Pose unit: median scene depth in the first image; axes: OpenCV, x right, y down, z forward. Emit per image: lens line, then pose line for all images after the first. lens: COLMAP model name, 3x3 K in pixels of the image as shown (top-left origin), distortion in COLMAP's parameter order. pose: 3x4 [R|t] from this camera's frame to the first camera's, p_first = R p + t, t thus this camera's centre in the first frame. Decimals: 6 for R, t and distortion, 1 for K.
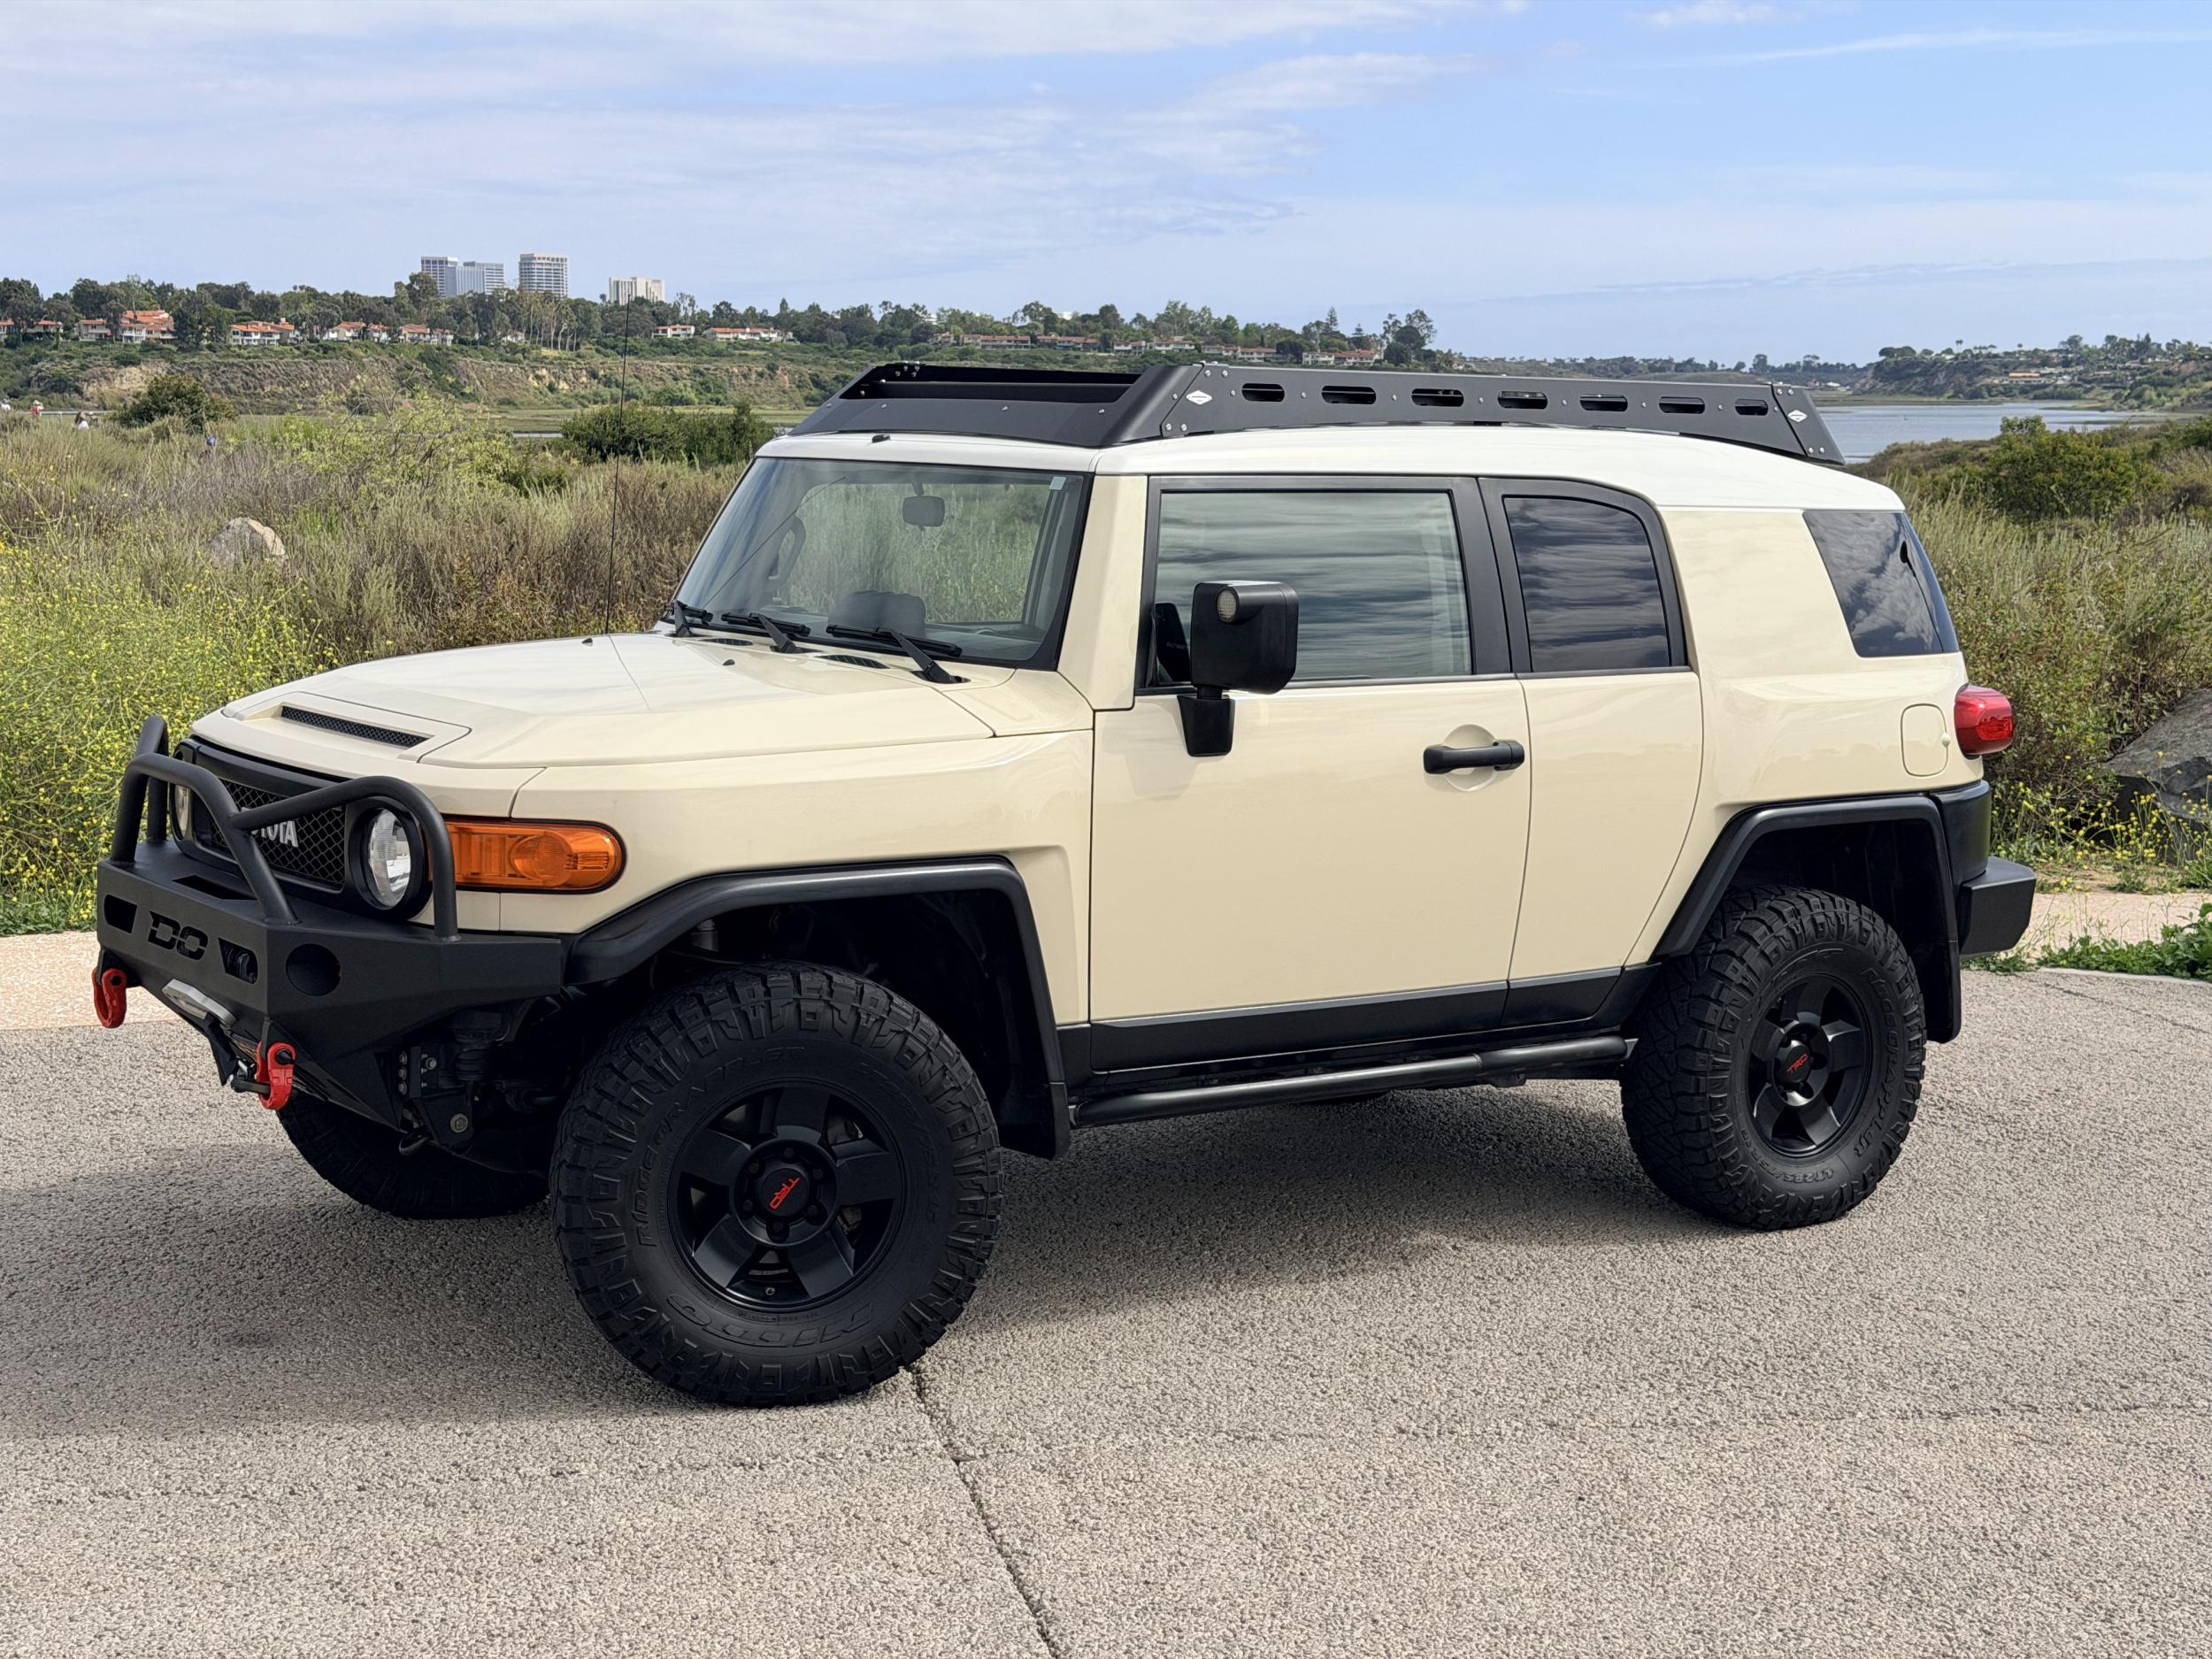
lens RADIAL K [[3030.2, 0, 1118.5], [0, 3030.2, 867.6], [0, 0, 1]] dist [0.171053, -0.051009]
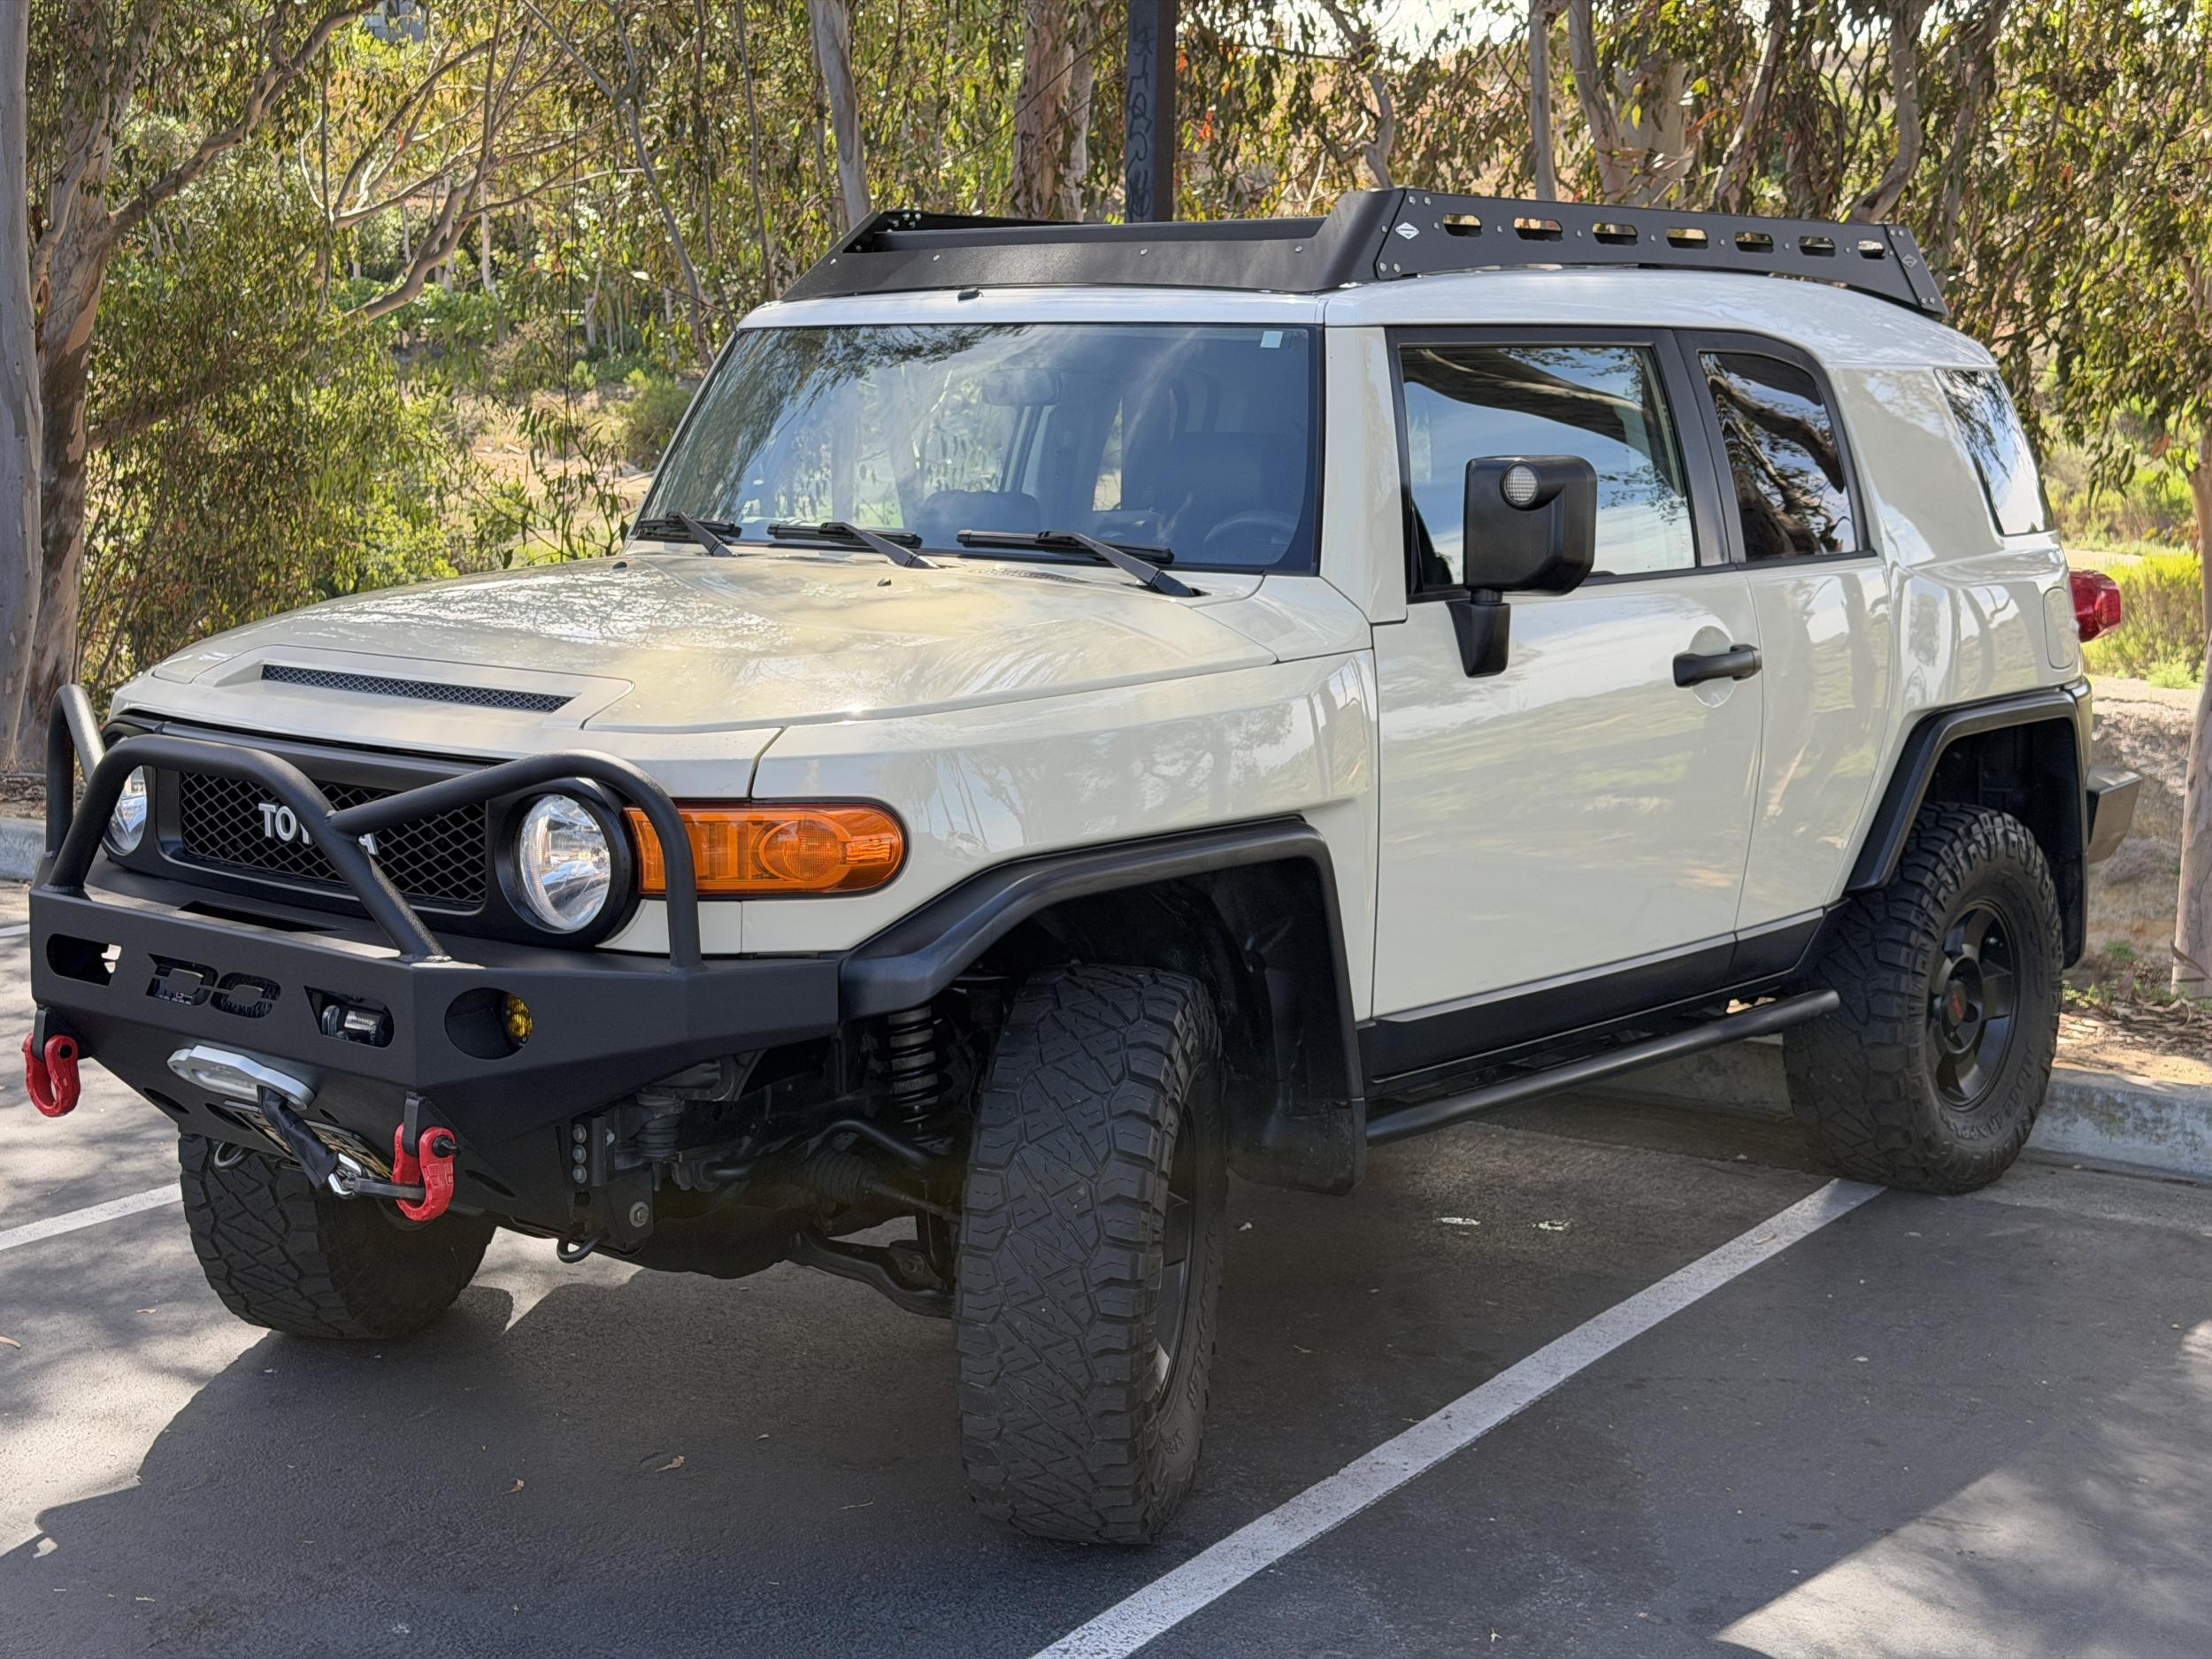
lens RADIAL K [[3030.2, 0, 1118.5], [0, 3030.2, 867.6], [0, 0, 1]] dist [0.171053, -0.051009]
pose [[0.972155, -0.057257, 0.227236, -0.250144], [0.052556, 0.998261, 0.026688, -0.013006], [-0.228369, -0.014003, 0.973474, 0.240725]]
